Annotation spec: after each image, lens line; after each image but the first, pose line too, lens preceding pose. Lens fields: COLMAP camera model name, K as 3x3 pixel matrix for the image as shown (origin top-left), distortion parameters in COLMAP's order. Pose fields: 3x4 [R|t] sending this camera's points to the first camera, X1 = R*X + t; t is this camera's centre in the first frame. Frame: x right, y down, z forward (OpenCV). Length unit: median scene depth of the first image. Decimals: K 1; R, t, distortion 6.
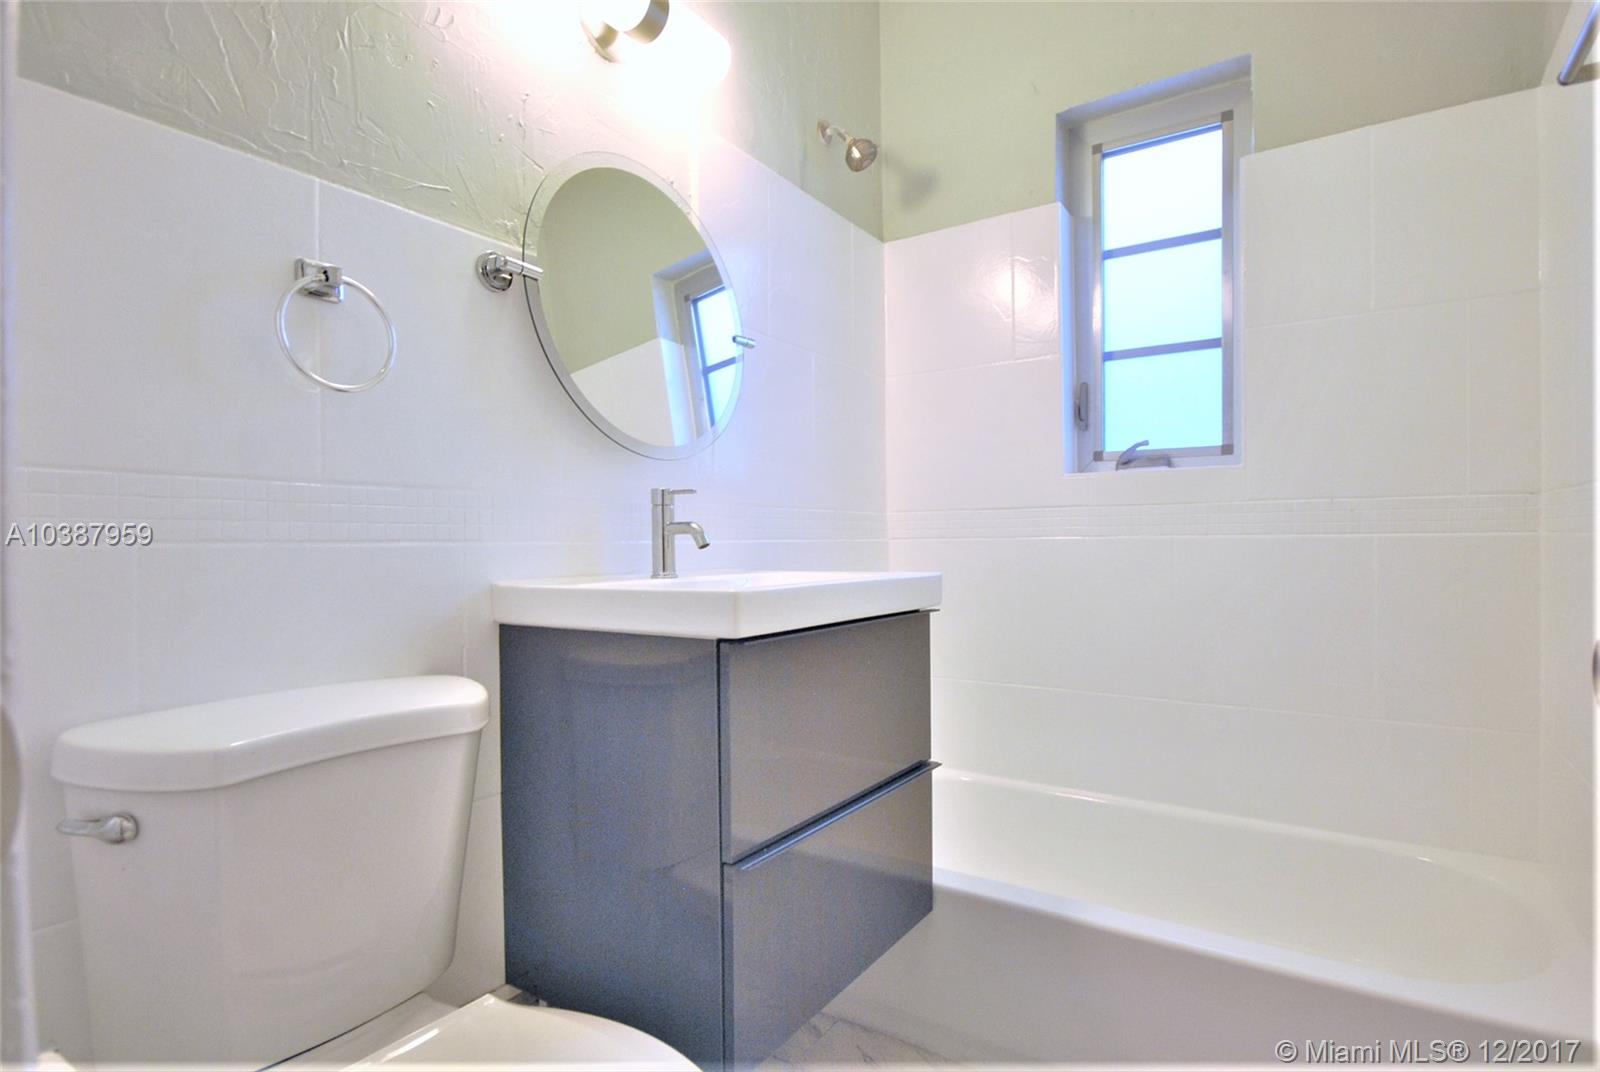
lens RADIAL K [[760.6, 0, 802.7], [0, 760.6, 552.2], [0, 0, 1]] dist [0.000529, -0.000747]
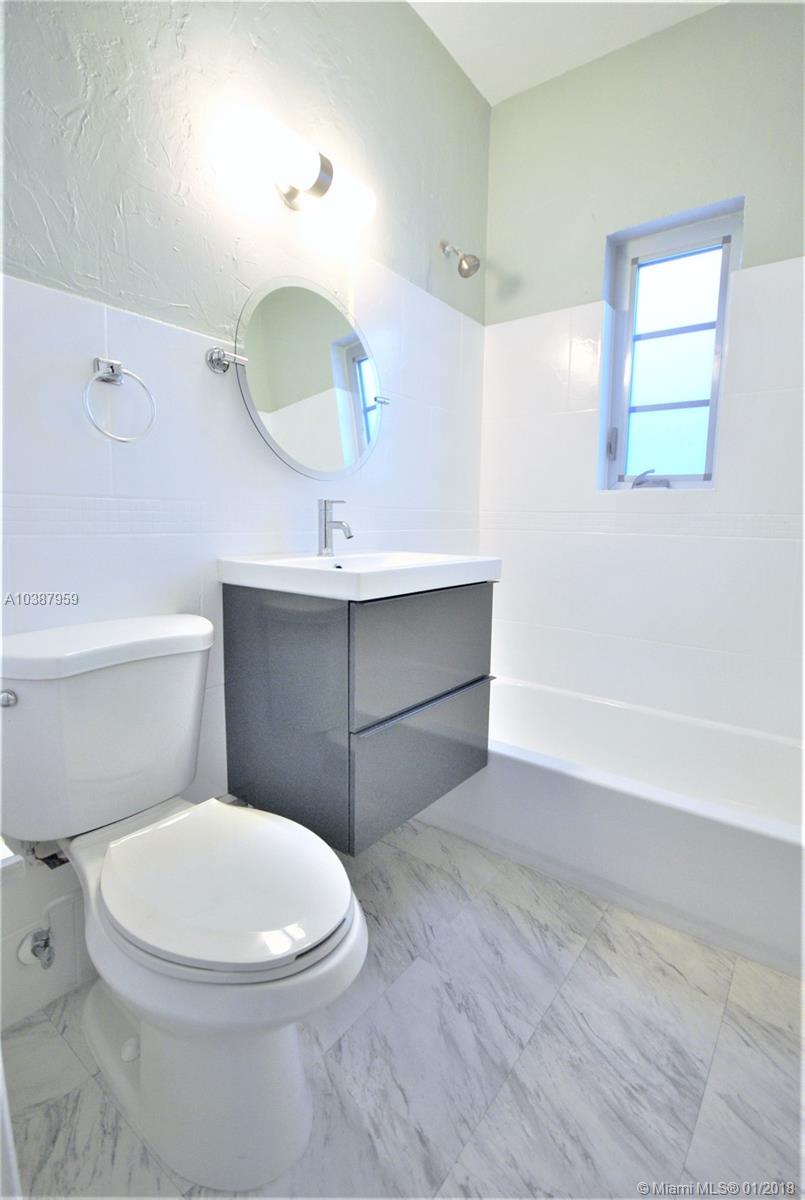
lens RADIAL K [[551.3, 0, 438.5], [0, 551.3, 559.1], [0, 0, 1]] dist [0.002462, -0.001567]
pose [[0.998049, 0.032650, -0.053218, 0.105416], [-0.027482, 0.995087, 0.095110, -0.069256], [0.056062, -0.093462, 0.994043, -0.123304]]
